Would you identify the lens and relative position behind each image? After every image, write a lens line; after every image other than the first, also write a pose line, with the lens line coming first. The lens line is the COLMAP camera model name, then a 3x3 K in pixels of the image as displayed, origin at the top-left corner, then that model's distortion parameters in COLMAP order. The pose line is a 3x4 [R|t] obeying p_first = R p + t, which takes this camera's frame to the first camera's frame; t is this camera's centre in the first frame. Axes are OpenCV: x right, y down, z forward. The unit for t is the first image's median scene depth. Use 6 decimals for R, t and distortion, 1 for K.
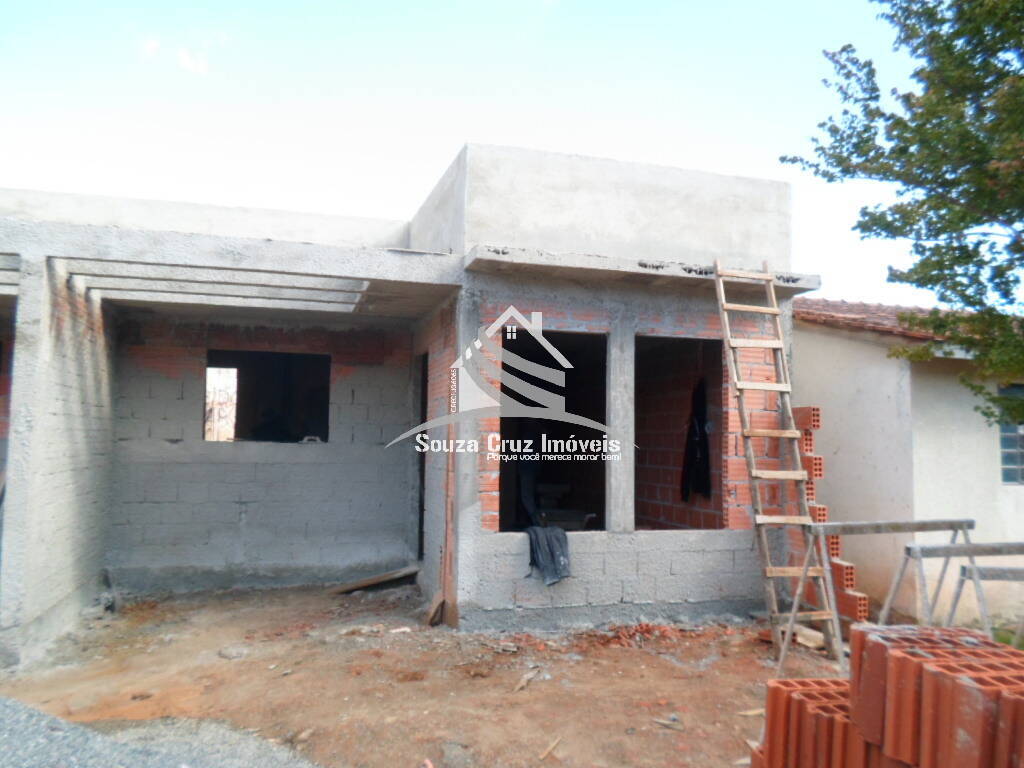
lens RADIAL K [[787.5, 0, 512.0], [0, 787.5, 384.0], [0, 0, 1]] dist [-0.004491, -0.014552]
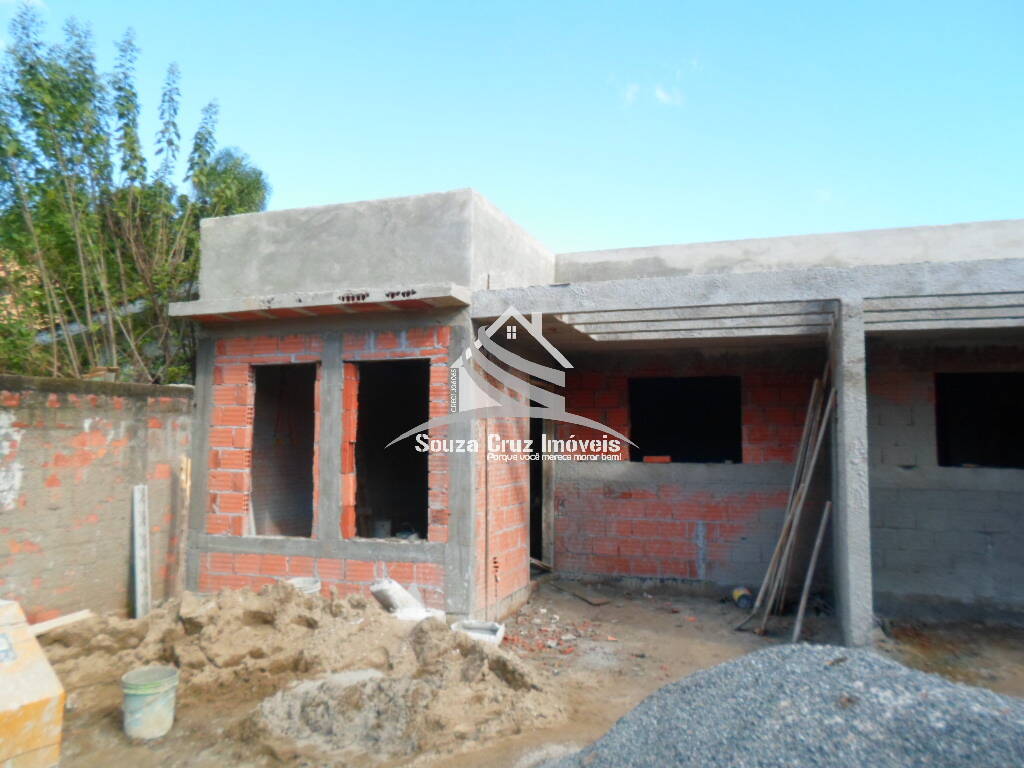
lens RADIAL K [[787.5, 0, 512.0], [0, 787.5, 384.0], [0, 0, 1]] dist [-0.004491, -0.014552]
pose [[0.812967, -0.046254, -0.580470, -0.257803], [0.036533, 0.998928, -0.028433, -0.023455], [0.581163, 0.001909, 0.813785, -0.106437]]
